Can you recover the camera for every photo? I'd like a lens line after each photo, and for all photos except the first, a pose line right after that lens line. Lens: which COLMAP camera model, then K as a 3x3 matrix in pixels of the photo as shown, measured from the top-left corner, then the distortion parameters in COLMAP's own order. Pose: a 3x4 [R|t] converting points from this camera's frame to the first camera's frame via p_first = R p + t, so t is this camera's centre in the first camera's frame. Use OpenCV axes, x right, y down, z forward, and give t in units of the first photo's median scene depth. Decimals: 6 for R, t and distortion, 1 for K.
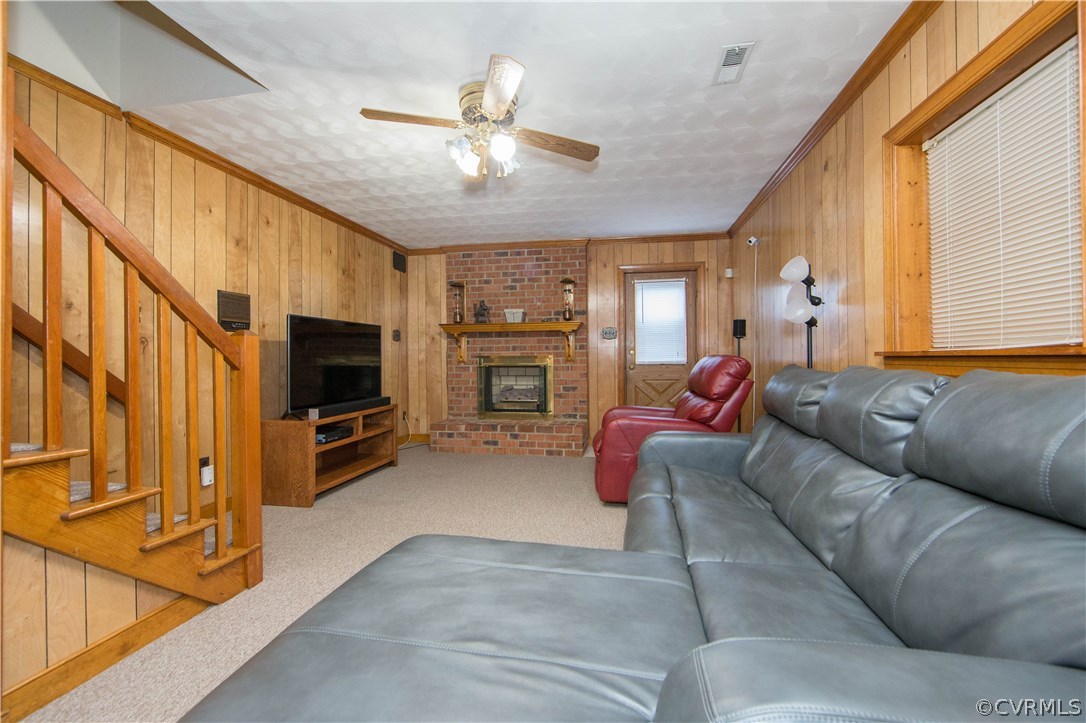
lens RADIAL K [[435.2, 0, 546.3], [0, 435.2, 361.4], [0, 0, 1]] dist [-0.011977, 0.002949]
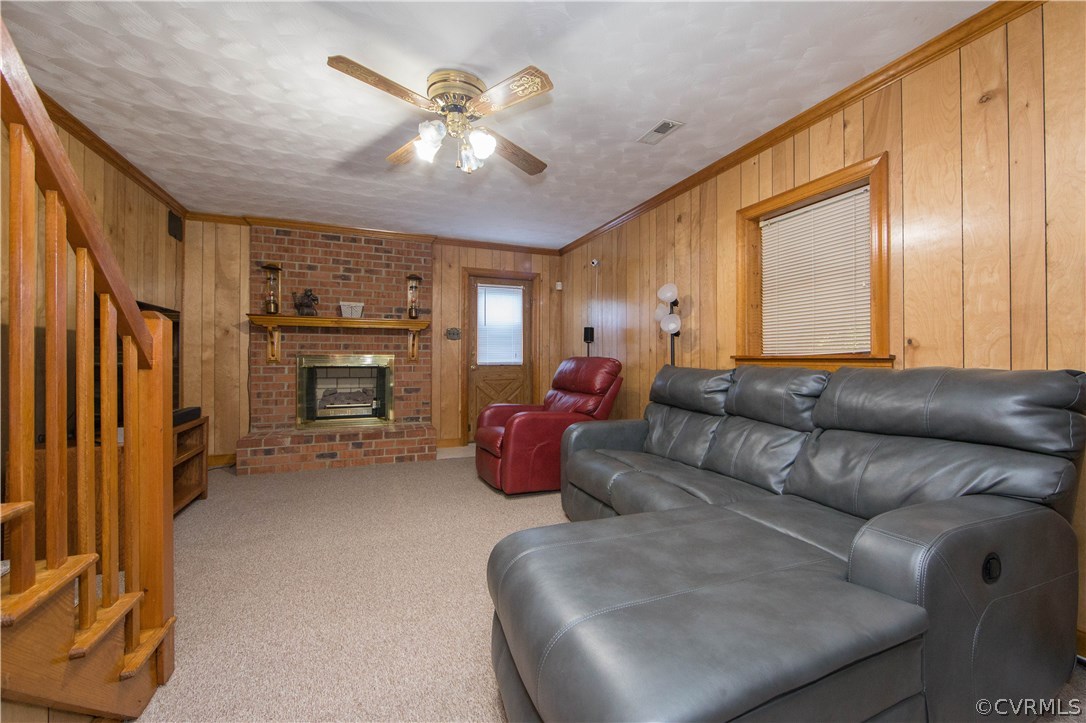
lens RADIAL K [[435.2, 0, 559.3], [0, 435.2, 362.3], [0, 0, 1]] dist [-0.011977, 0.002949]
pose [[0.839742, 0.004760, 0.542965, -0.201334], [-0.004228, 0.999989, -0.002228, 0.002239], [-0.542969, -0.000425, 0.839752, 0.027930]]
